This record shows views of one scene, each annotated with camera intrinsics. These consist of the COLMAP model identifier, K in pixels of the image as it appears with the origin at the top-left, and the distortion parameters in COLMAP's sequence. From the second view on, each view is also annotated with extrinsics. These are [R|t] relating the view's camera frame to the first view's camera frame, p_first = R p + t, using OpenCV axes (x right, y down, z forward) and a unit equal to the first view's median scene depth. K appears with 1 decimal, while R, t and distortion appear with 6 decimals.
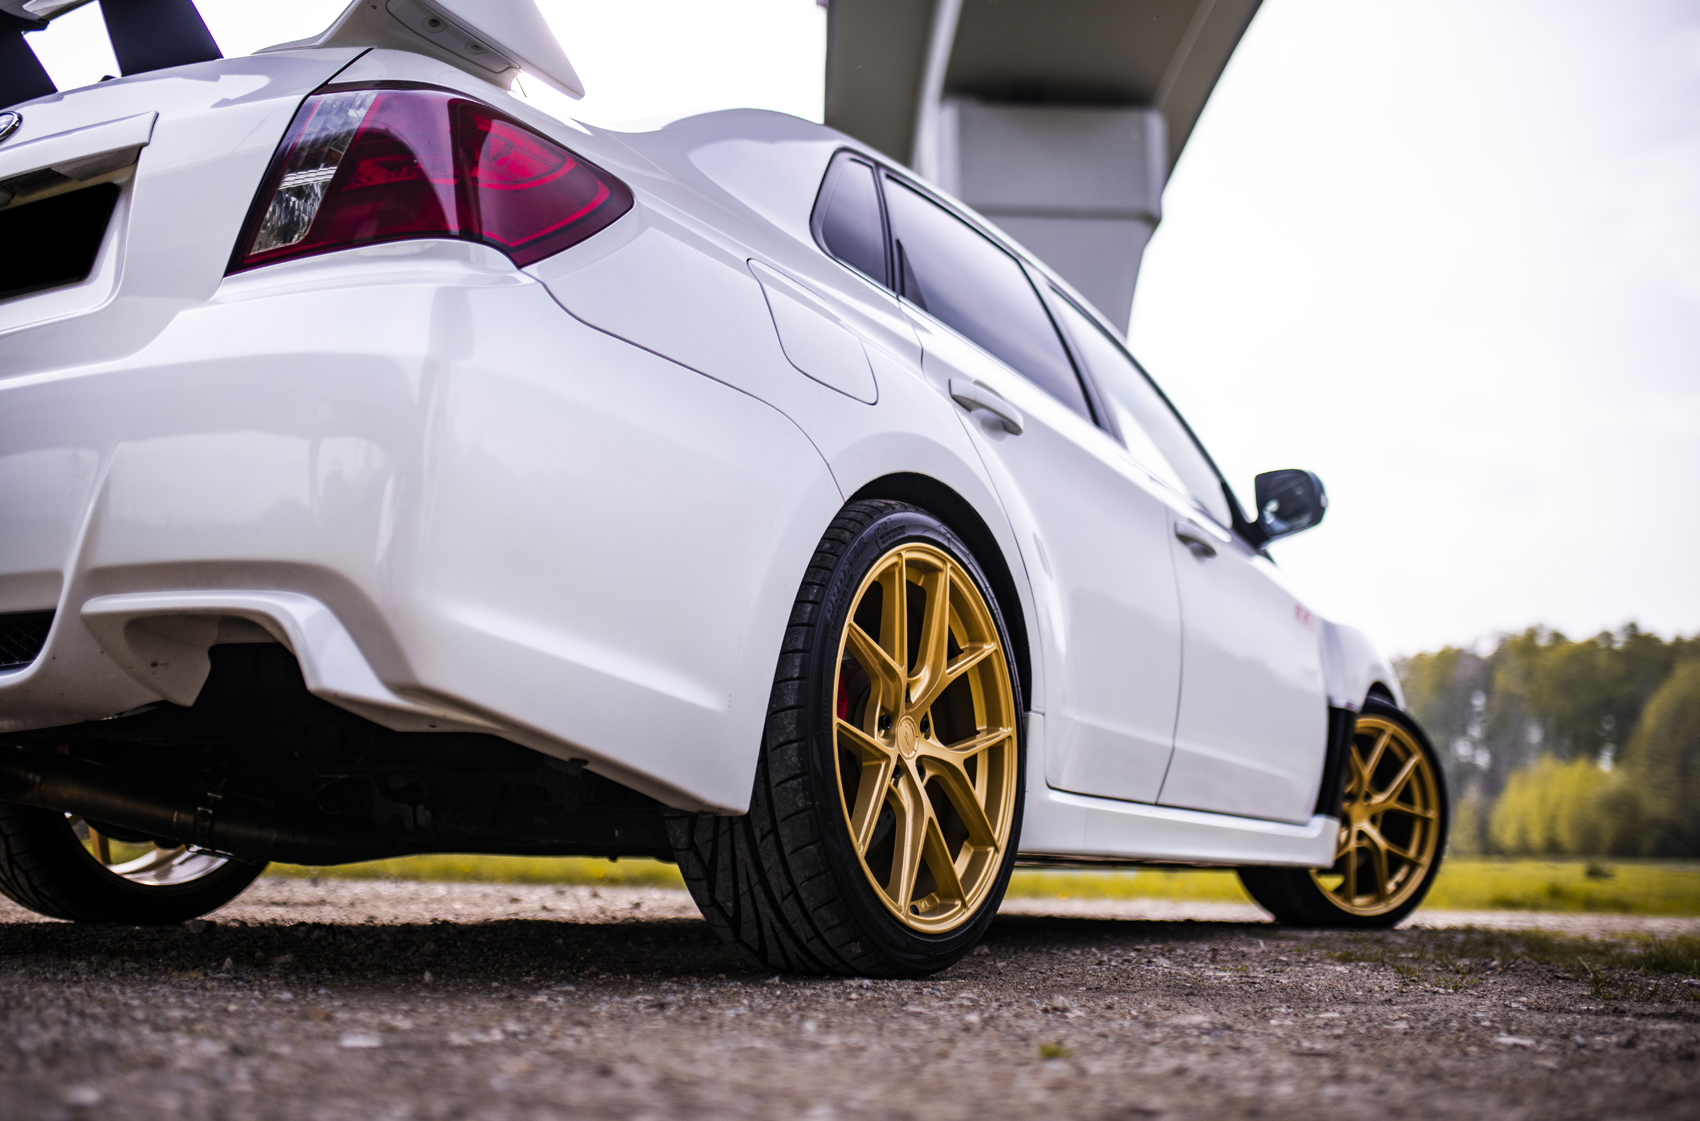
lens RADIAL K [[1650.8, 0, 866.9], [0, 1650.8, 611.3], [0, 0, 1]] dist [-0.051541, 0.000000]
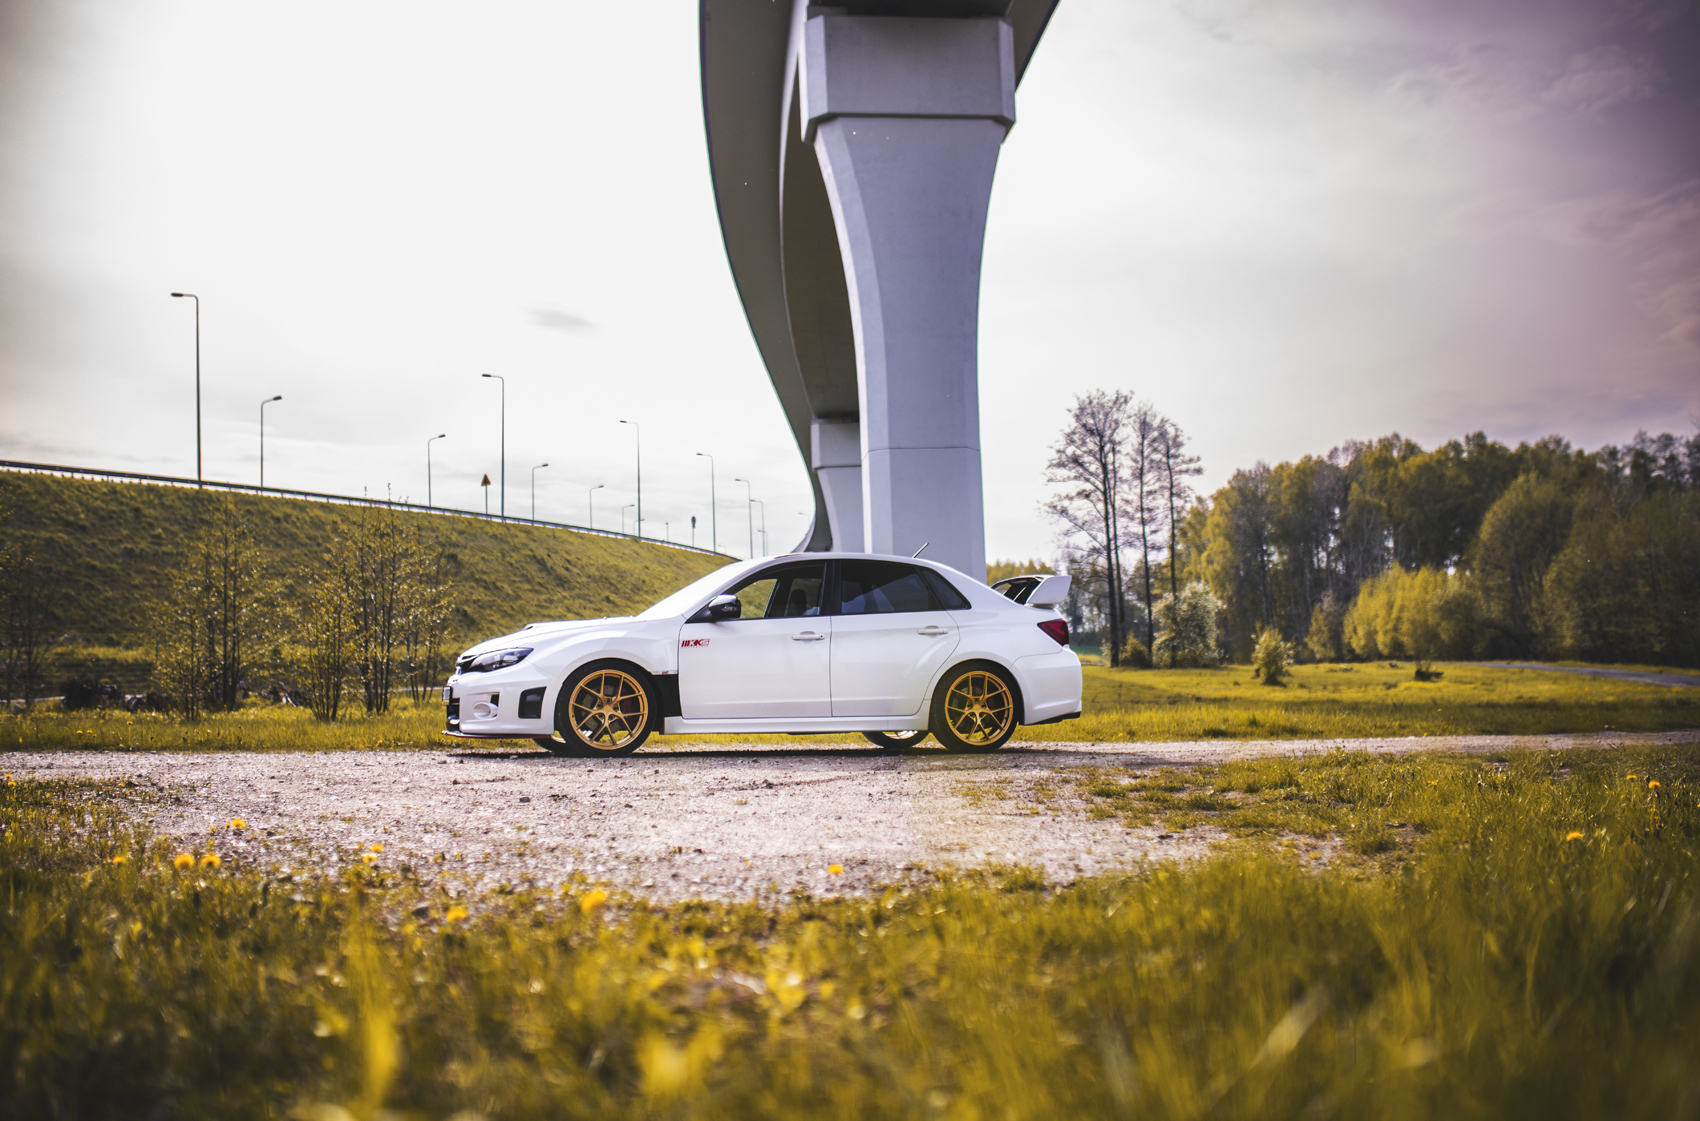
lens RADIAL K [[1650.8, 0, 850.8], [0, 1650.8, 552.8], [0, 0, 1]] dist [-0.051541, 0.000000]
pose [[0.998188, -0.027263, 0.053649, 0.010108], [0.022808, 0.996374, 0.081972, -0.353910], [-0.055689, -0.080599, 0.995190, -1.258229]]
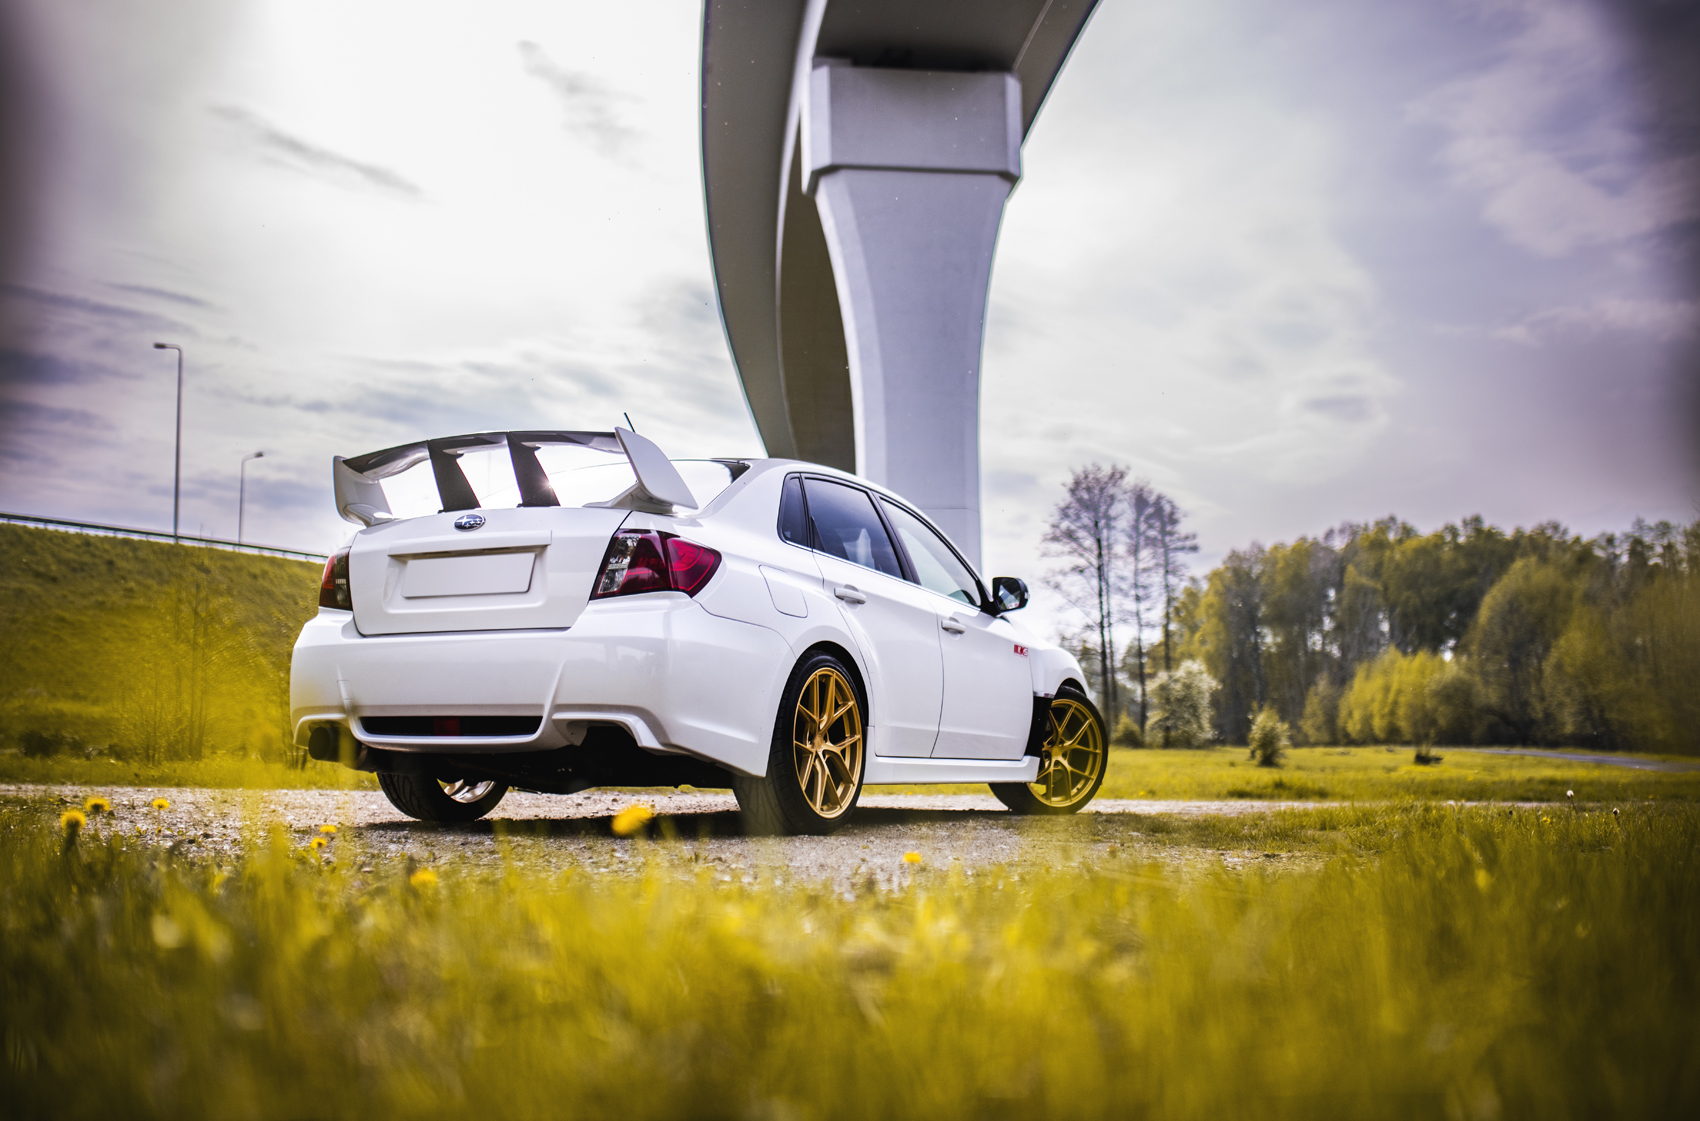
lens RADIAL K [[1650.8, 0, 849.9], [0, 1650.8, 558.0], [0, 0, 1]] dist [-0.051541, 0.000000]
pose [[0.997939, -0.004457, 0.064009, -0.051453], [0.002257, 0.999405, 0.034404, -0.170647], [-0.064124, -0.034189, 0.997356, -0.886984]]
